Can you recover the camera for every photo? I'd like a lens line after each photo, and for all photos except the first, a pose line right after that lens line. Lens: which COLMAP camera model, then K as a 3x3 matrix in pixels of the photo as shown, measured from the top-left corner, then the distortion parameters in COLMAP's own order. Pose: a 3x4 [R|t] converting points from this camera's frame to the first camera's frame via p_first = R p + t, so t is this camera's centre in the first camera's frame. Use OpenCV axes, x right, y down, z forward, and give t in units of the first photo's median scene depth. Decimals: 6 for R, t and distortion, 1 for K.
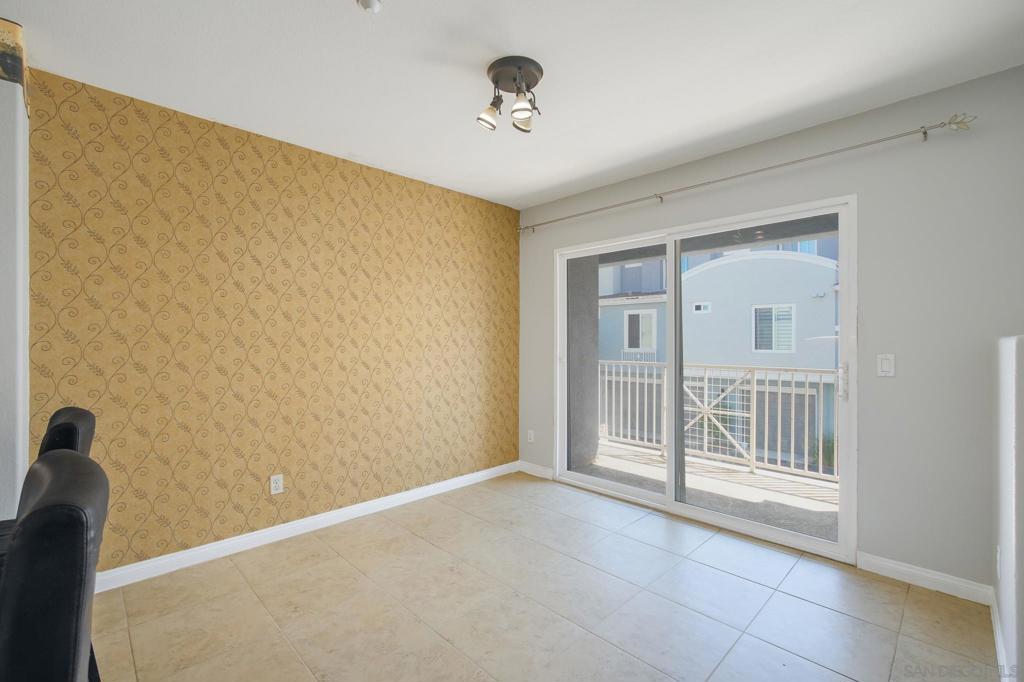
lens RADIAL K [[450.6, 0, 513.9], [0, 450.6, 337.4], [0, 0, 1]] dist [0.003951, 0.002390]
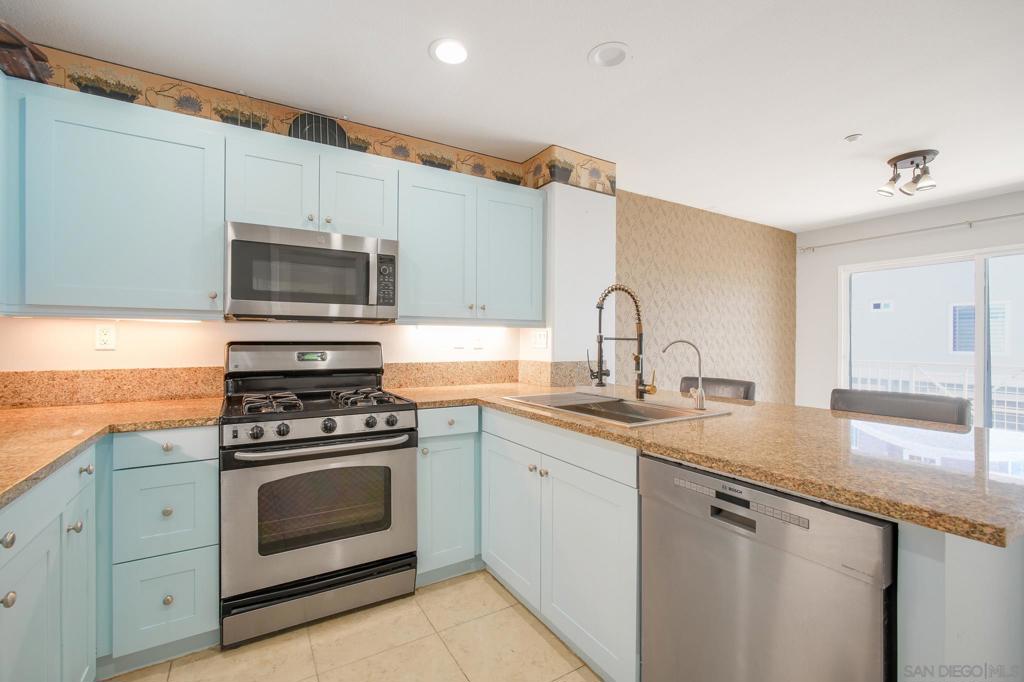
lens RADIAL K [[450.6, 0, 511.3], [0, 450.6, 338.5], [0, 0, 1]] dist [0.003951, 0.002390]
pose [[0.975346, 0.008147, -0.220529, -0.579229], [-0.006162, 0.999934, 0.009688, -0.008380], [0.220593, -0.008090, 0.975332, -0.440273]]
